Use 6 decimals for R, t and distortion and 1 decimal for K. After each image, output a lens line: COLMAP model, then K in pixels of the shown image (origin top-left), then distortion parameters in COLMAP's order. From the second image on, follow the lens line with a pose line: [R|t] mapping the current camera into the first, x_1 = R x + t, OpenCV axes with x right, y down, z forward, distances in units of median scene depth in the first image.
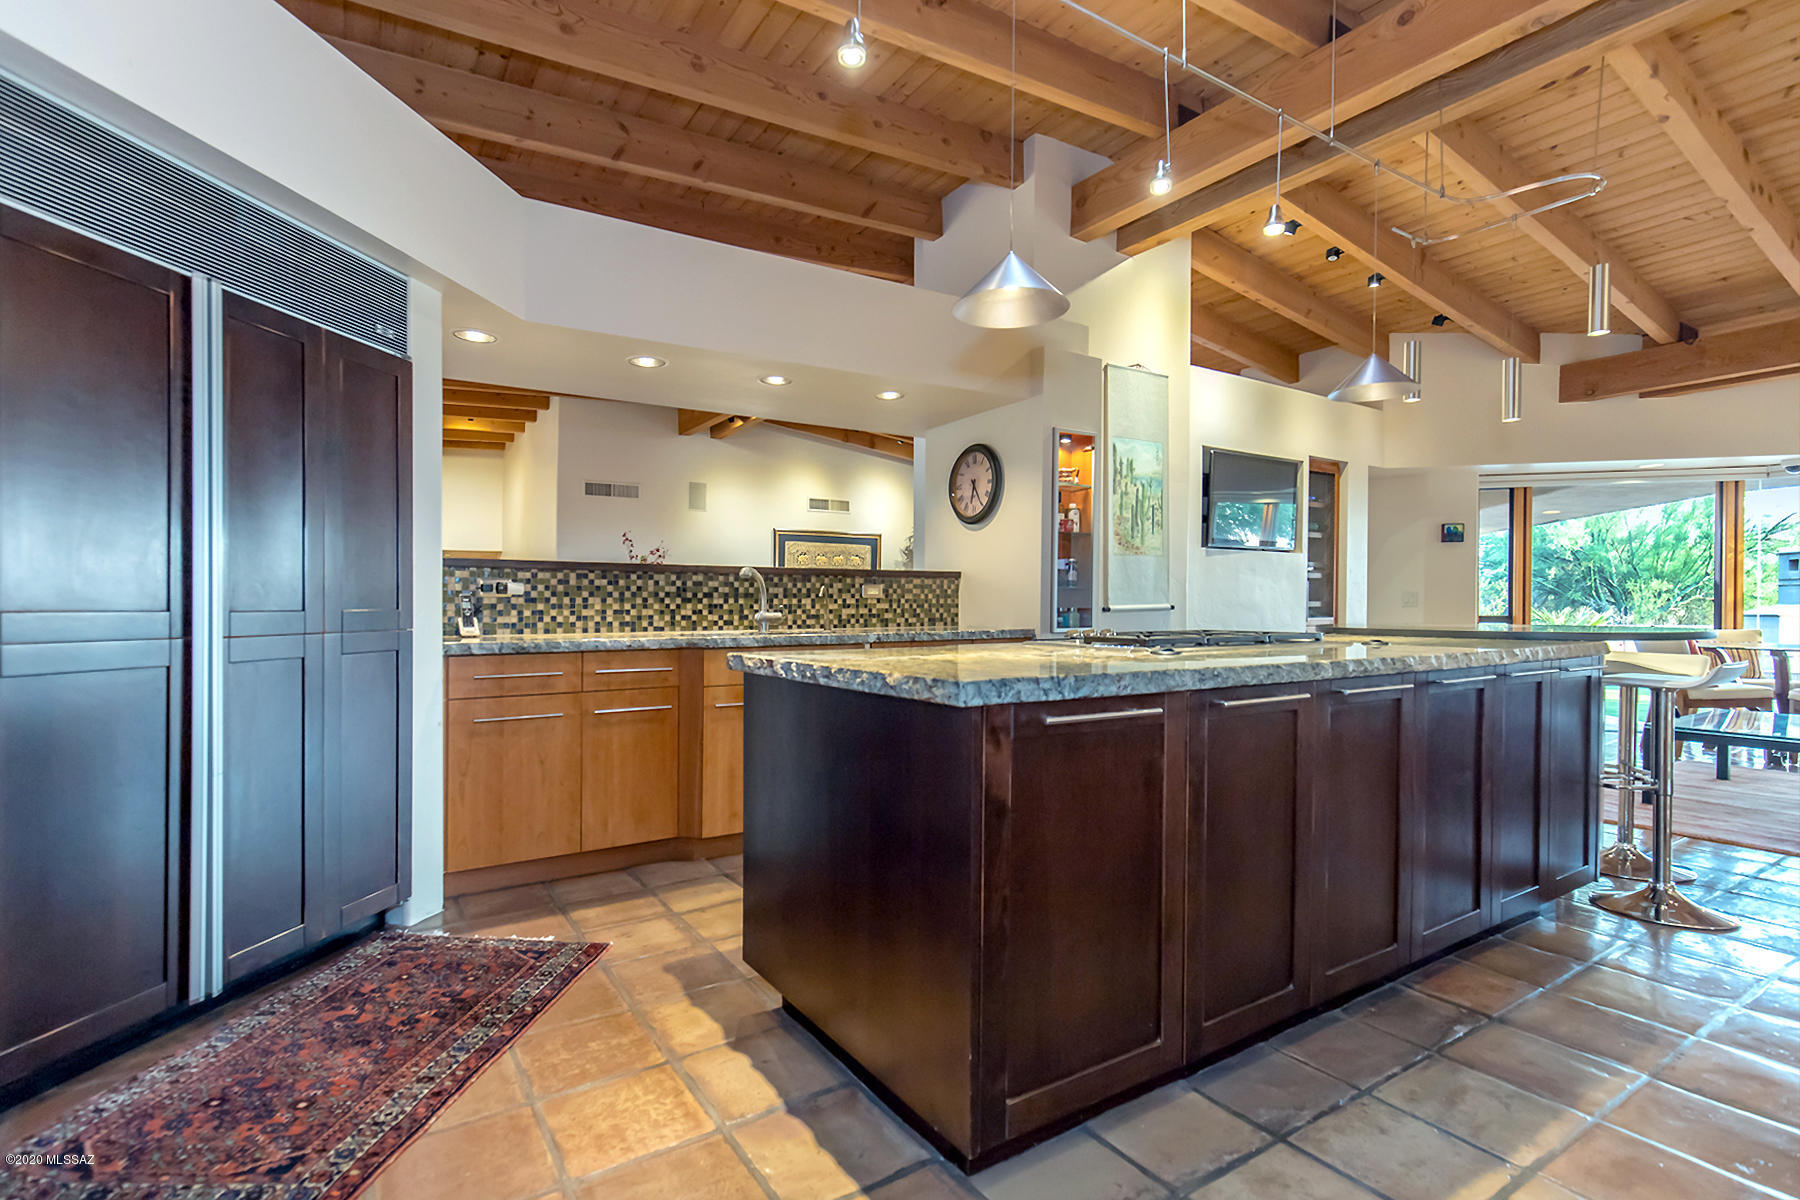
lens RADIAL K [[819.6, 0, 916.3], [0, 819.6, 603.0], [0, 0, 1]] dist [0.003212, 0.000075]
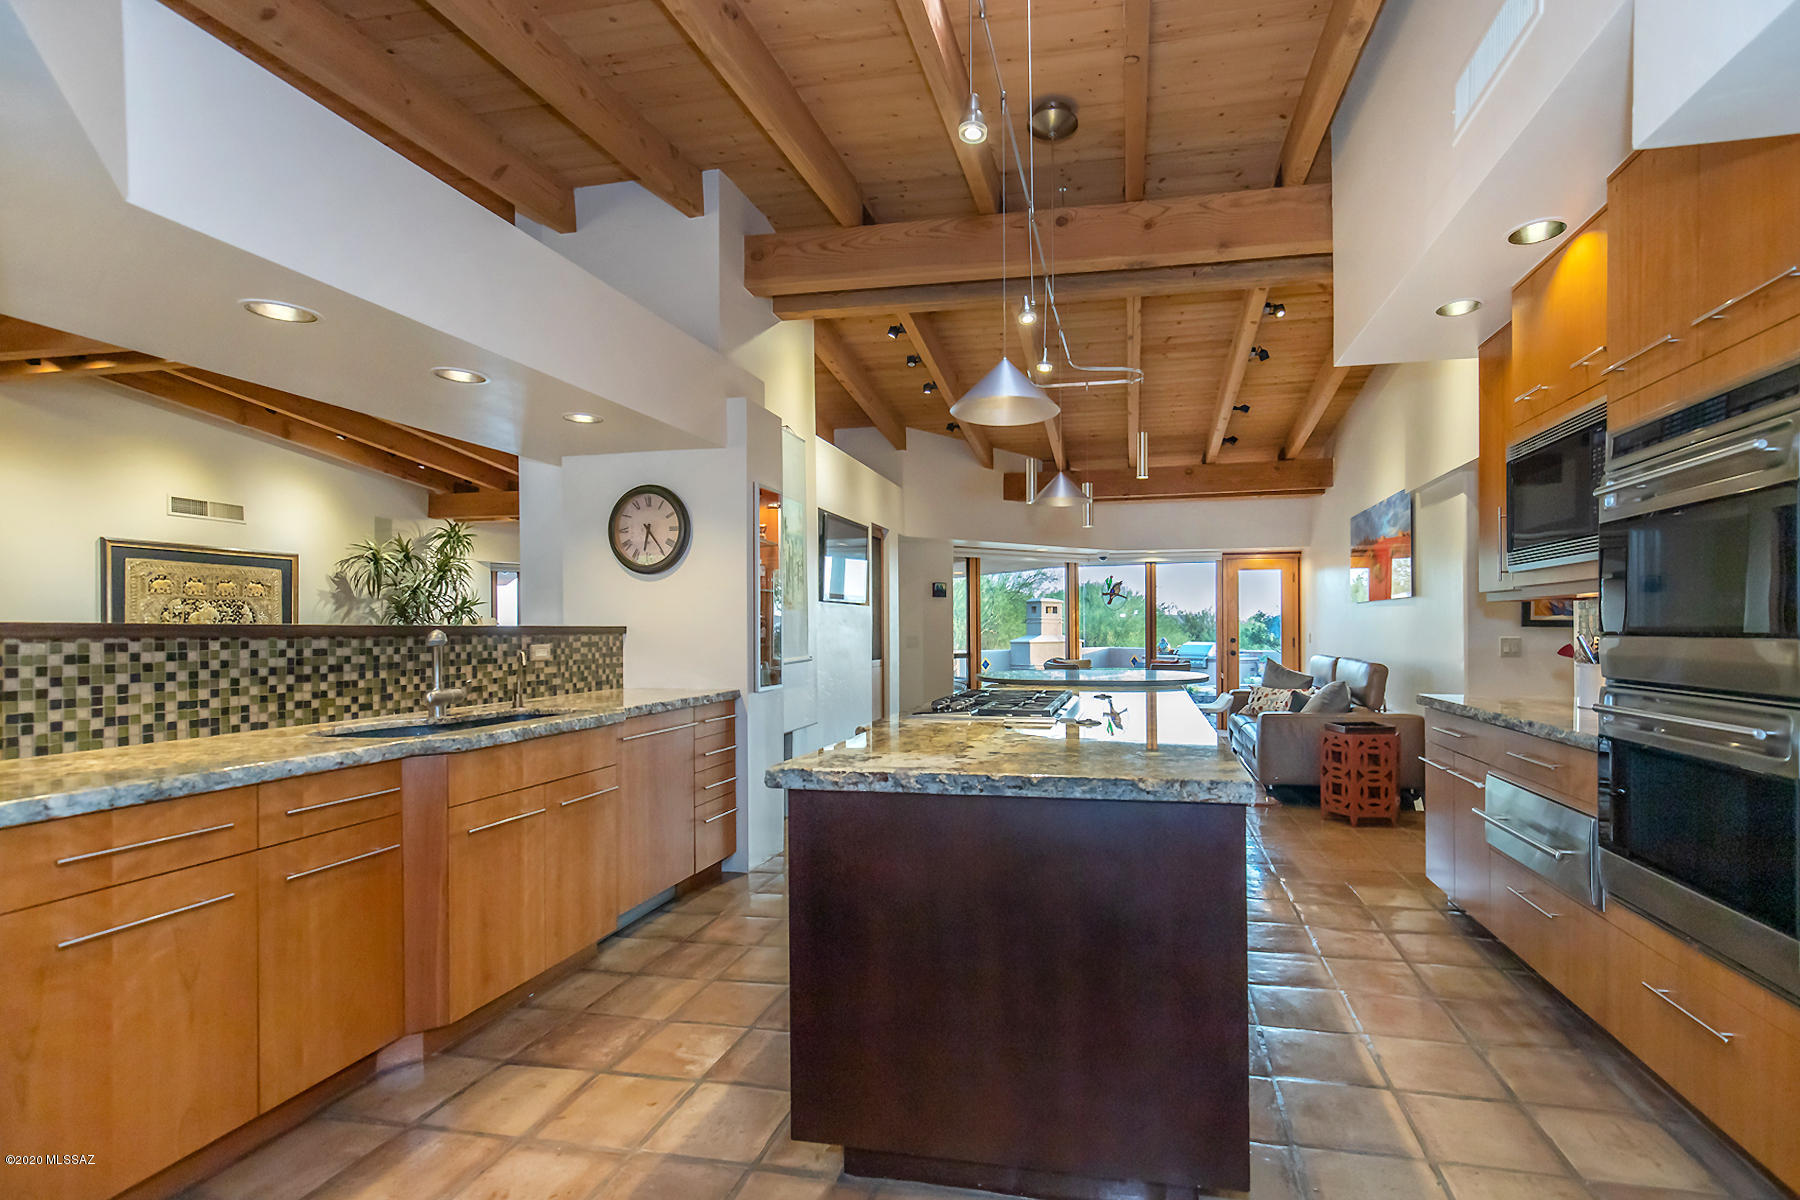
lens RADIAL K [[780.9, 0, 988.5], [0, 780.9, 631.2], [0, 0, 1]] dist [0.001663, 0.000190]
pose [[0.707354, -0.000371, 0.706859, -0.331636], [0.002133, 0.999996, -0.001610, -0.038677], [-0.706856, 0.002647, 0.707352, 0.161756]]
